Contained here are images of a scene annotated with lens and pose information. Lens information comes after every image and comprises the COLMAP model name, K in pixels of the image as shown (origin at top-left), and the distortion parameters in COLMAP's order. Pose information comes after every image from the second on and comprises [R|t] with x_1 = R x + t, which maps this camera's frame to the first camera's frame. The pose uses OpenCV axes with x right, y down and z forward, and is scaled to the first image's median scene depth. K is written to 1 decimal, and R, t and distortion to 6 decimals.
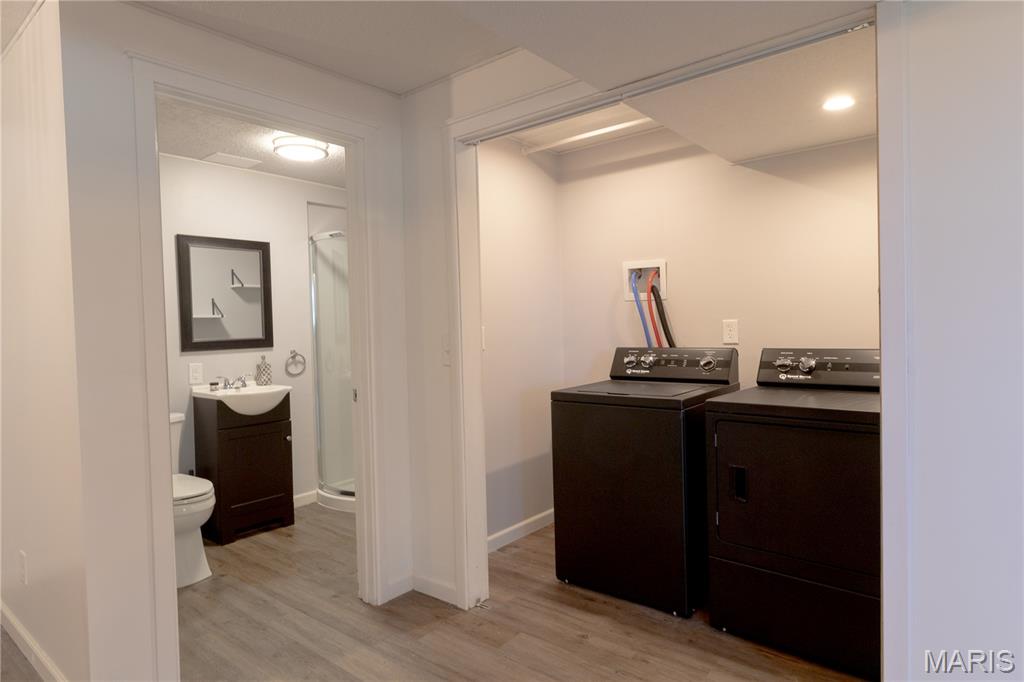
lens RADIAL K [[614.9, 0, 515.1], [0, 614.9, 338.8], [0, 0, 1]] dist [-0.002541, -0.000377]
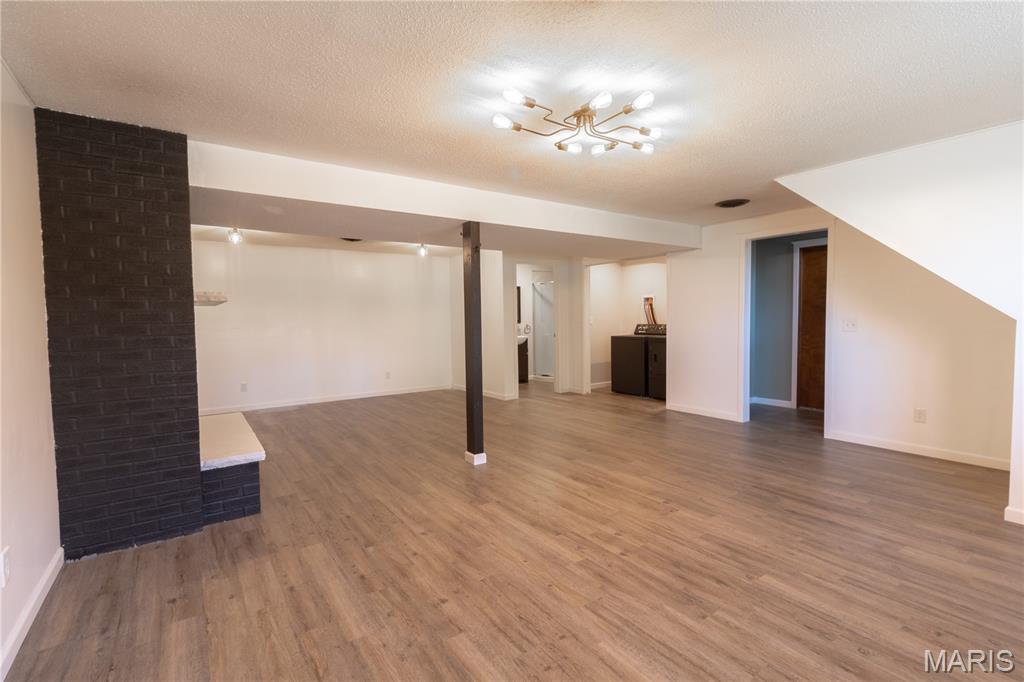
lens RADIAL K [[470.8, 0, 512.9], [0, 470.8, 331.7], [0, 0, 1]] dist [0.001698, -0.000829]
pose [[0.967302, 0.021094, -0.252750, 0.159378], [-0.018979, 0.999762, 0.010803, 0.037900], [0.252917, -0.005653, 0.967471, -1.382001]]
